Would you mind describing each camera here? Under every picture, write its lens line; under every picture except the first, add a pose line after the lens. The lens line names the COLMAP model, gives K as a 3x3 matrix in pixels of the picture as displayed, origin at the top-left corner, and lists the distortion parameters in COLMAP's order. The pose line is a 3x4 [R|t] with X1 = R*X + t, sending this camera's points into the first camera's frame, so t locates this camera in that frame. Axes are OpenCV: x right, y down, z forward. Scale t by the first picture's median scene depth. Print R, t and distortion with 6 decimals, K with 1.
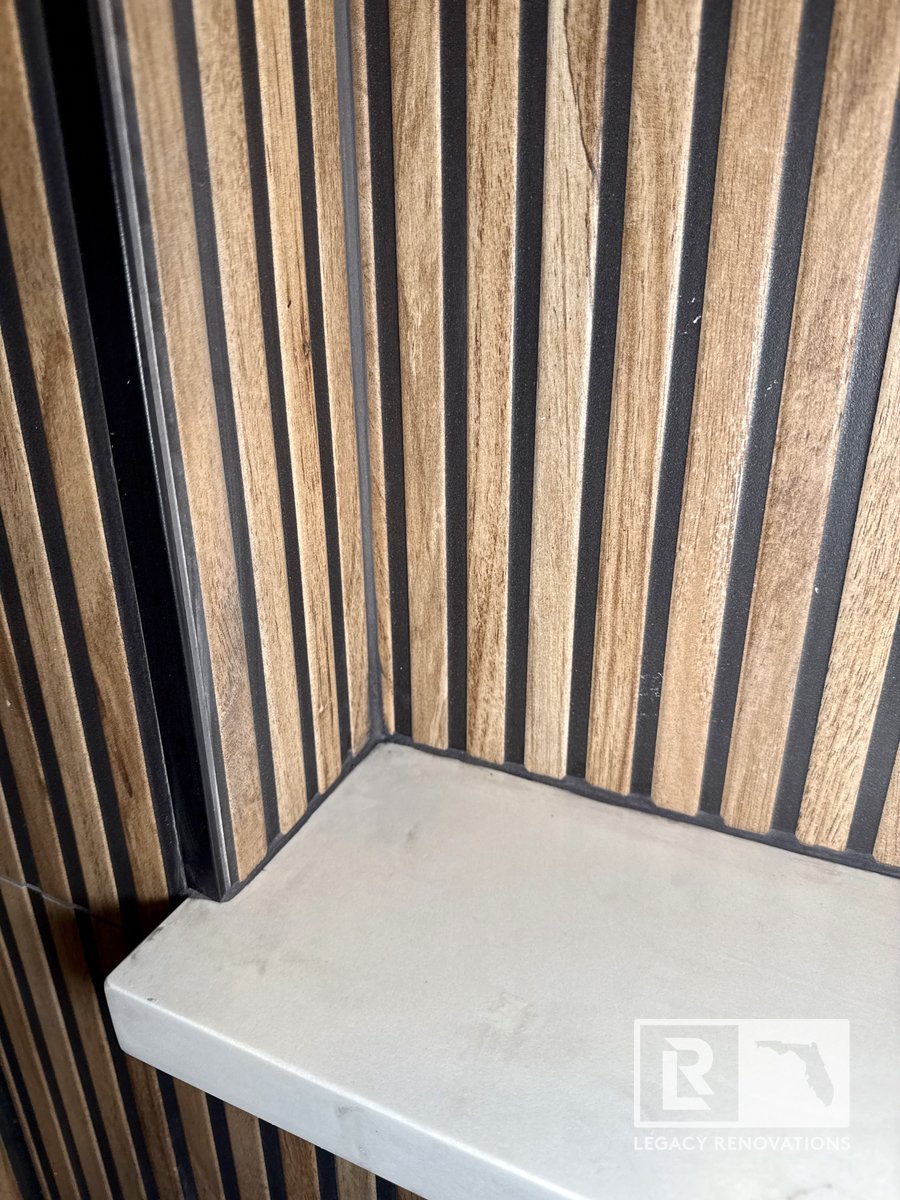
lens RADIAL K [[859.2, 0, 461.7], [0, 859.2, 592.8], [0, 0, 1]] dist [0.057381, -0.078678]
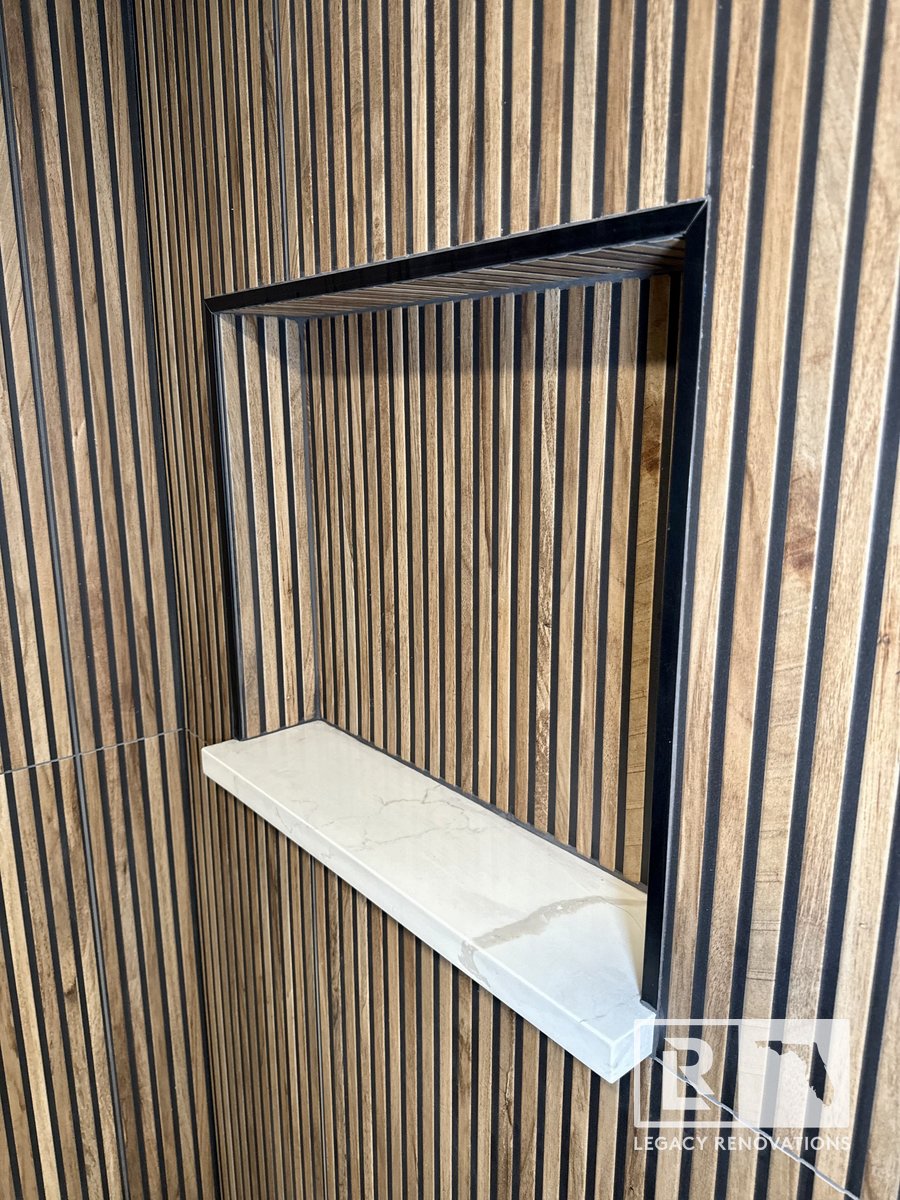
lens RADIAL K [[859.2, 0, 451.6], [0, 859.2, 606.2], [0, 0, 1]] dist [0.057381, -0.078678]
pose [[0.902166, 0.101800, -0.419206, 1.857801], [-0.179141, 0.972416, -0.149385, 0.190656], [0.392436, 0.209867, 0.895517, -1.867251]]
